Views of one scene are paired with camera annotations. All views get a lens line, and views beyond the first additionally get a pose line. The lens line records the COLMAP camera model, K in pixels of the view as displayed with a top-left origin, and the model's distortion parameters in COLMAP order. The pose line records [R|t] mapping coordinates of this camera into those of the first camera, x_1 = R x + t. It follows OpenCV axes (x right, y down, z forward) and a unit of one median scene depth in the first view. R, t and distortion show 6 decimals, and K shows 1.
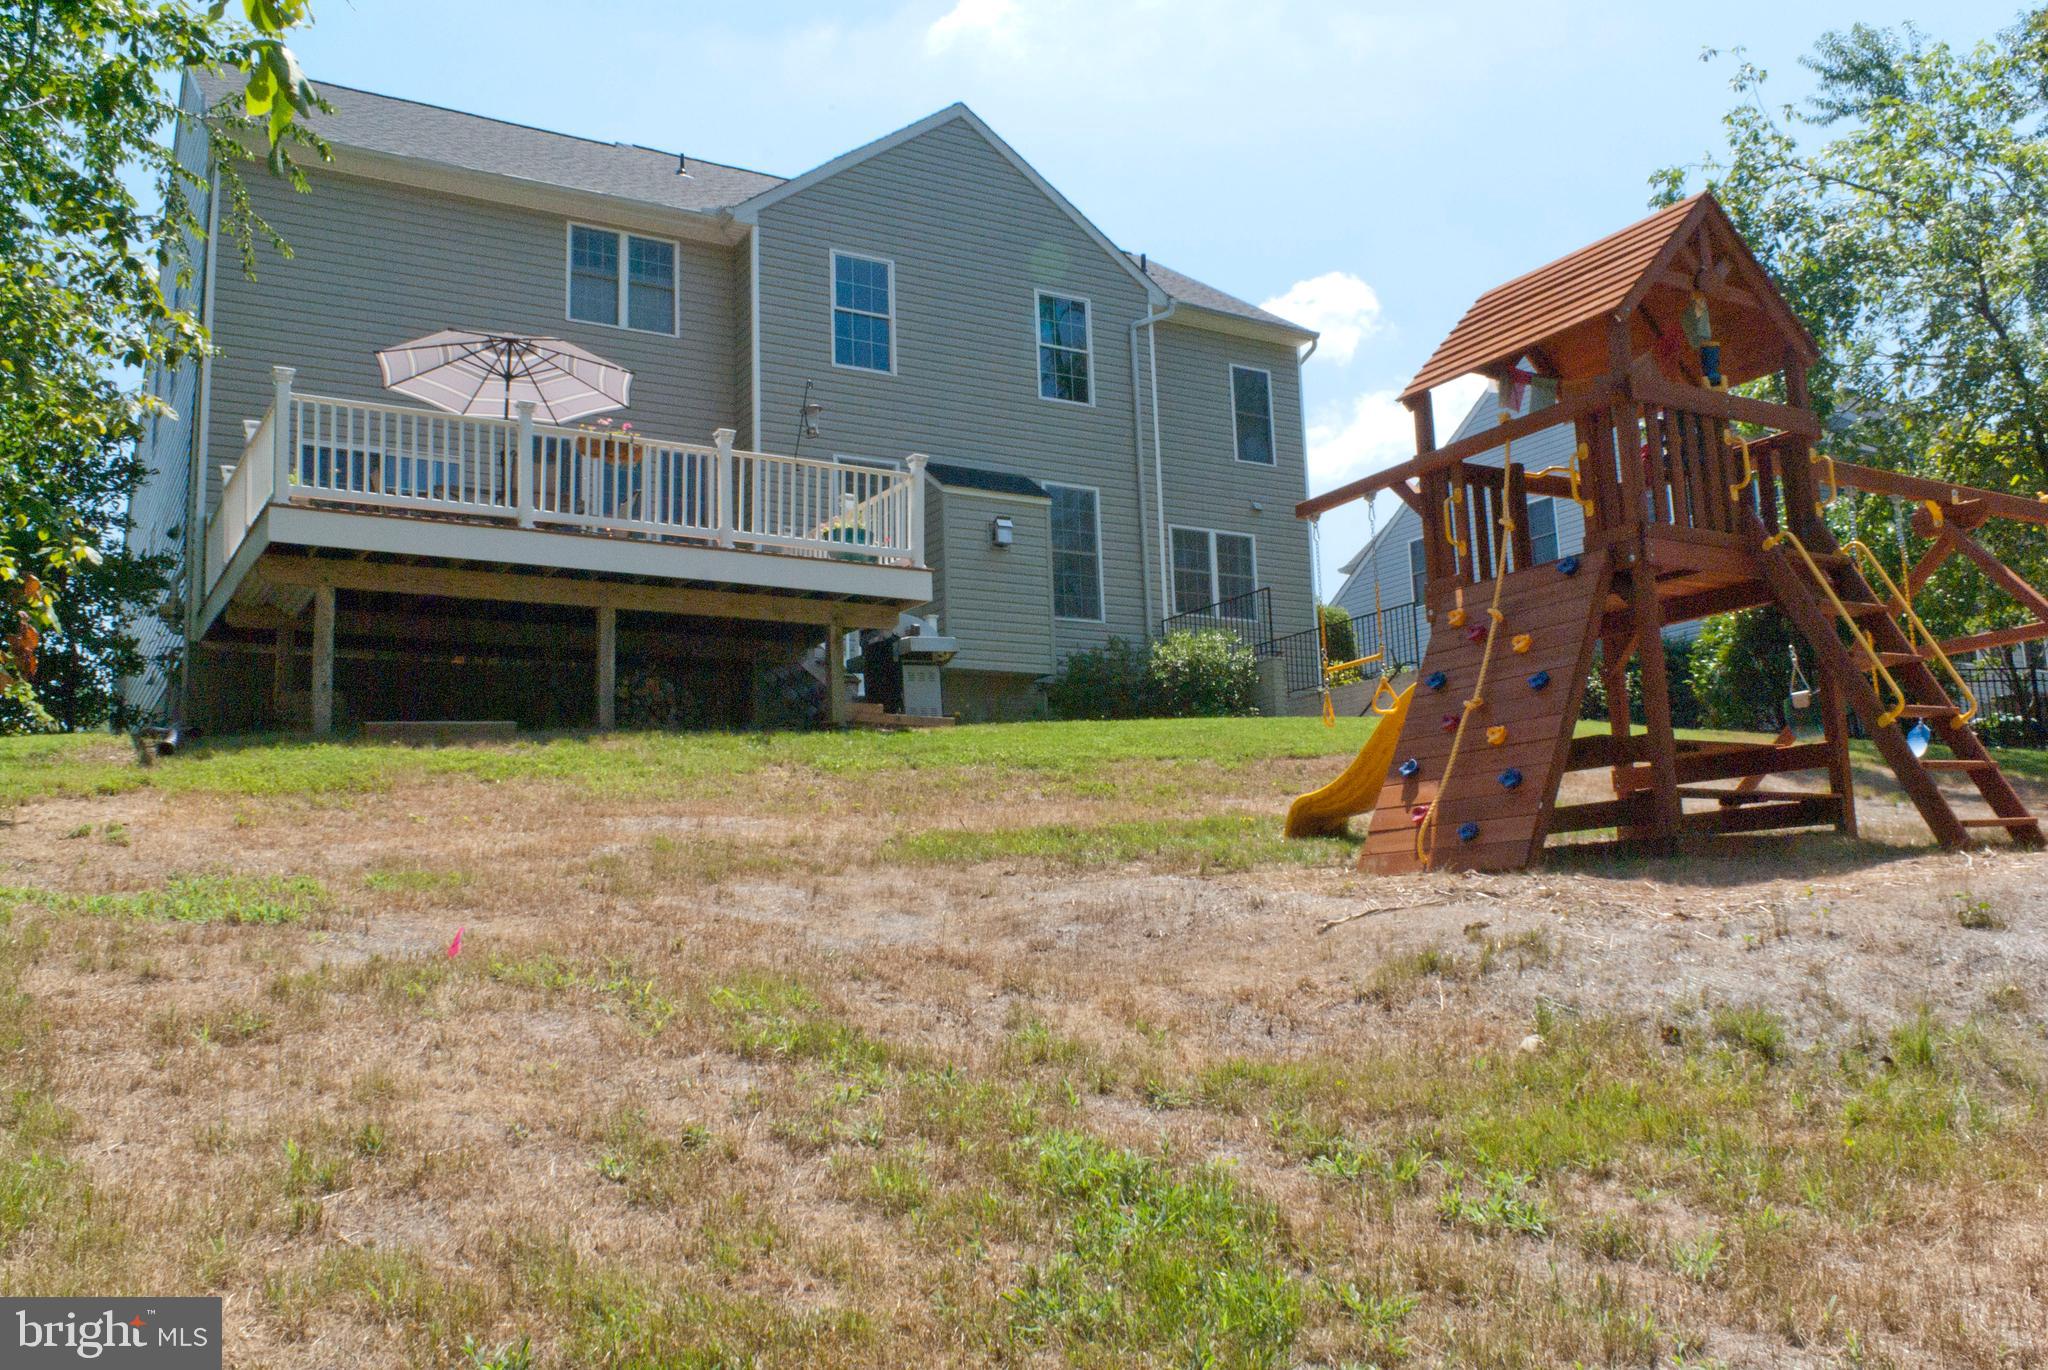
lens RADIAL K [[1815.5, 0, 1024.0], [0, 1815.5, 684.0], [0, 0, 1]] dist [-0.021756, -0.002192]
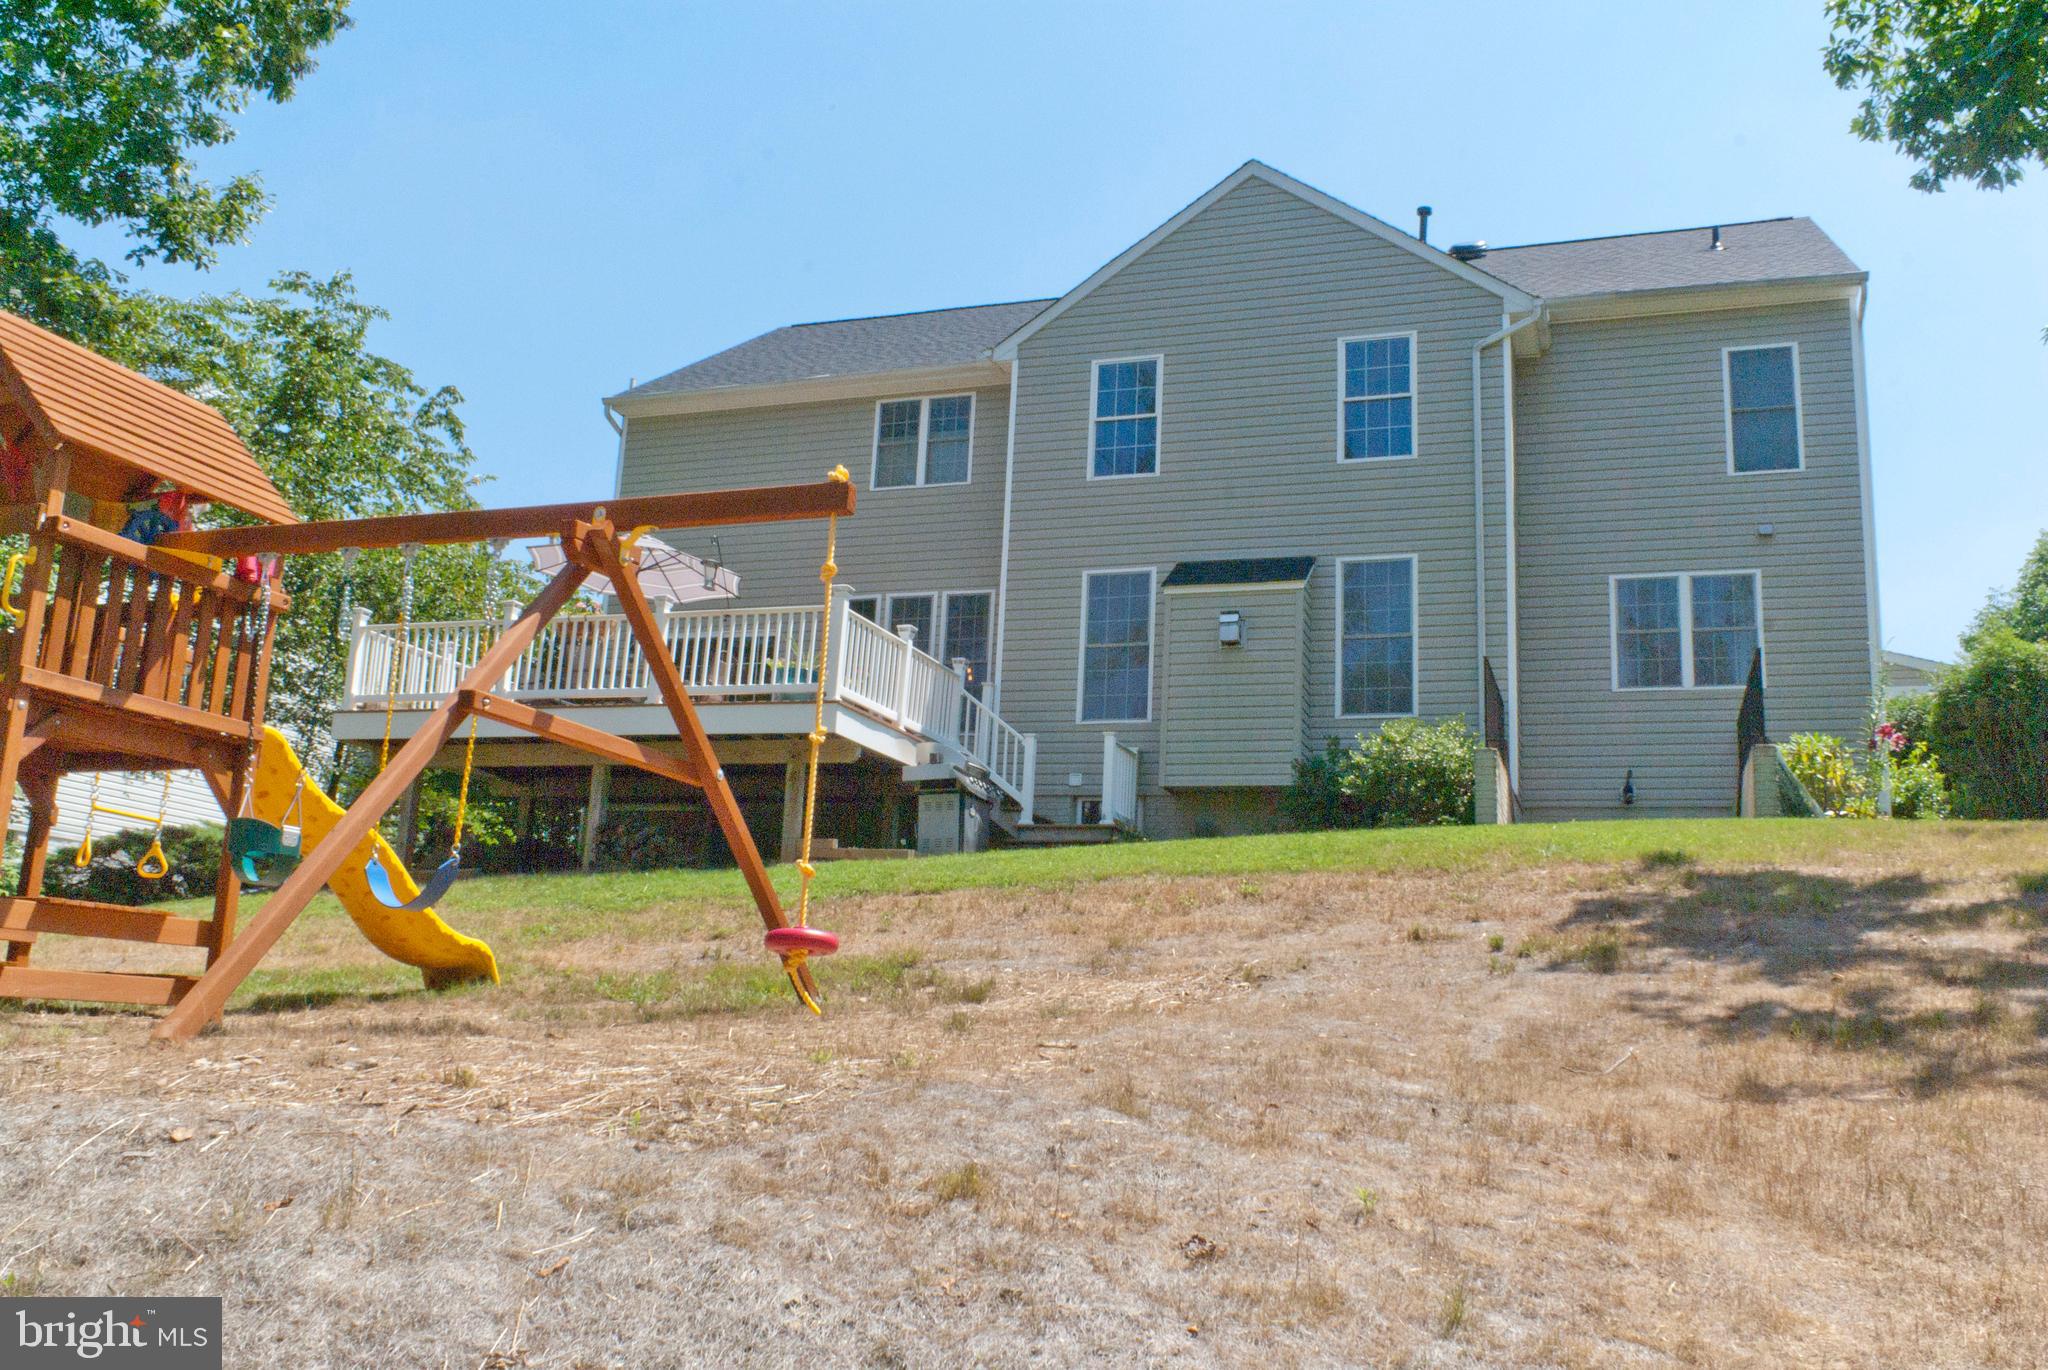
lens RADIAL K [[1815.5, 0, 1029.8], [0, 1815.5, 681.5], [0, 0, 1]] dist [-0.021756, -0.002192]
pose [[0.648309, -0.117716, -0.752222, 0.572114], [0.057388, 0.992720, -0.105892, 0.028416], [0.759211, 0.025482, 0.650345, 0.352447]]
